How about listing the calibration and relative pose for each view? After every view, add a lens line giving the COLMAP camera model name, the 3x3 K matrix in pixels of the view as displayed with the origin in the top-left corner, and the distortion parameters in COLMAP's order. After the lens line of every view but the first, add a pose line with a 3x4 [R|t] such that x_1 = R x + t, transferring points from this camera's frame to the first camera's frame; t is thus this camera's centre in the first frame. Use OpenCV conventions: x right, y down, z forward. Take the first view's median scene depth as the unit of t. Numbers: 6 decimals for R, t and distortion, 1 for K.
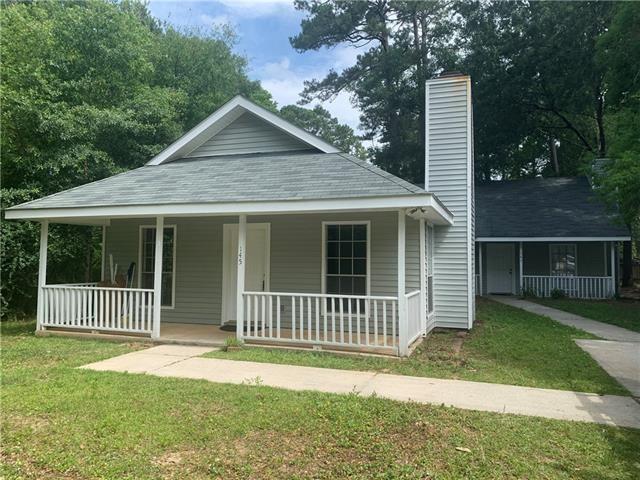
lens RADIAL K [[502.2, 0, 320.0], [0, 502.2, 240.0], [0, 0, 1]] dist [0.043422, -0.005946]
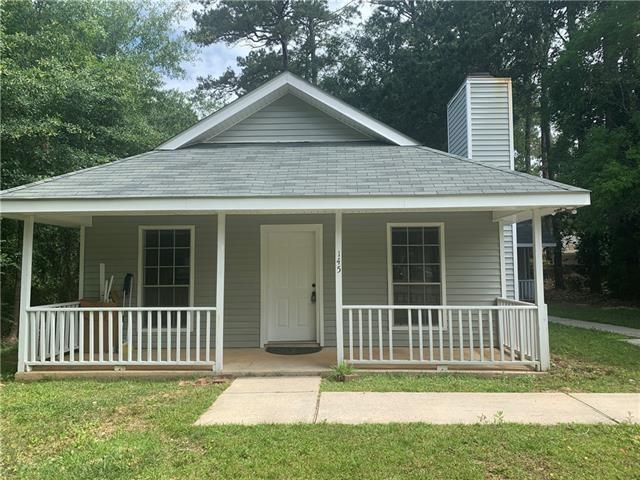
lens RADIAL K [[502.2, 0, 320.0], [0, 502.2, 240.0], [0, 0, 1]] dist [0.043422, -0.005946]
pose [[0.949237, 0.003676, 0.314540, -0.383196], [0.002534, 0.999810, -0.019333, 0.009231], [-0.314551, 0.019148, 0.949047, 0.197090]]
